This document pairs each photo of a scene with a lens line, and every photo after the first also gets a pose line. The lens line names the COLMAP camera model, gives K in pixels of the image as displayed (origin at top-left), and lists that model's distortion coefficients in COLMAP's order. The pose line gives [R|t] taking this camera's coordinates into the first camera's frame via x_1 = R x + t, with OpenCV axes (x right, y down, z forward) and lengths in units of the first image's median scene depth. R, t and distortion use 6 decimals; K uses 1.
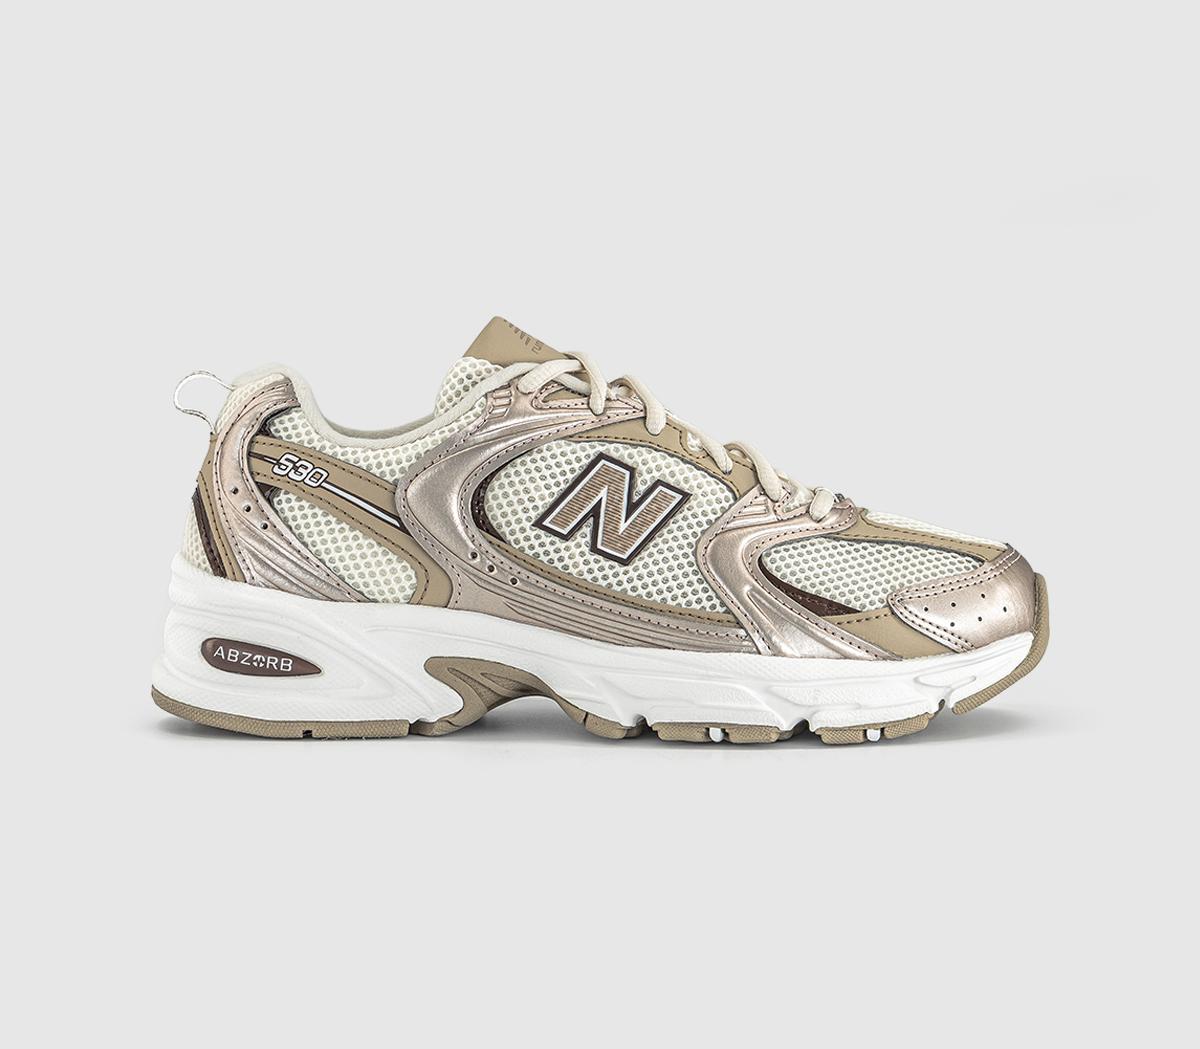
lens RADIAL K [[2221.3, 0, 600.0], [0, 2221.3, 524.5], [0, 0, 1]] dist [0.017666, 0.059585]
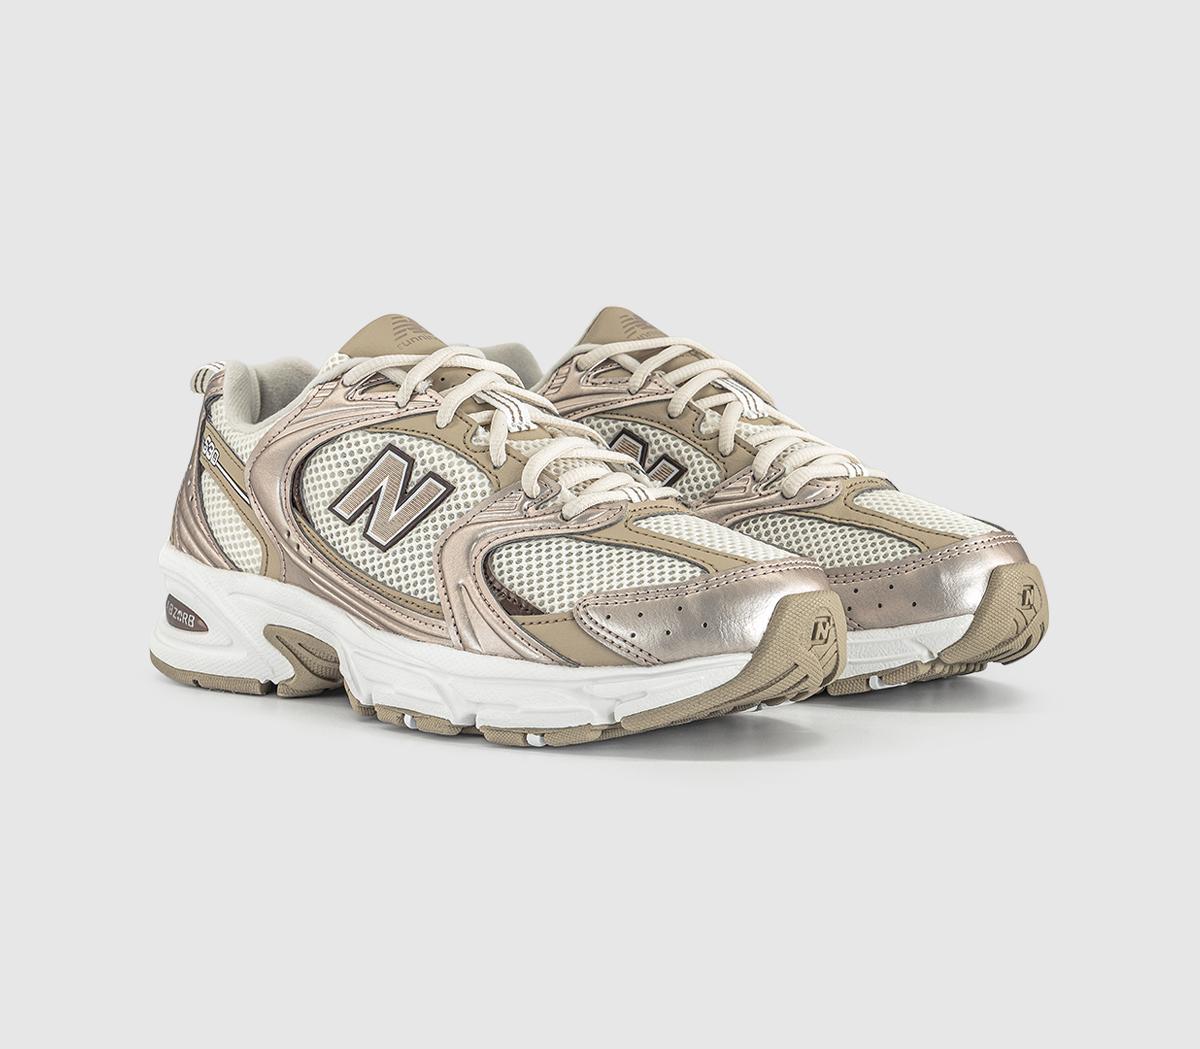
lens RADIAL K [[2221.3, 0, 600.0], [0, 2221.3, 524.5], [0, 0, 1]] dist [0.017666, 0.059585]
pose [[0.766854, 0.054358, -0.639515, 0.749325], [-0.049154, 0.998455, 0.025927, -0.026239], [0.639936, 0.011552, 0.768341, 0.258994]]
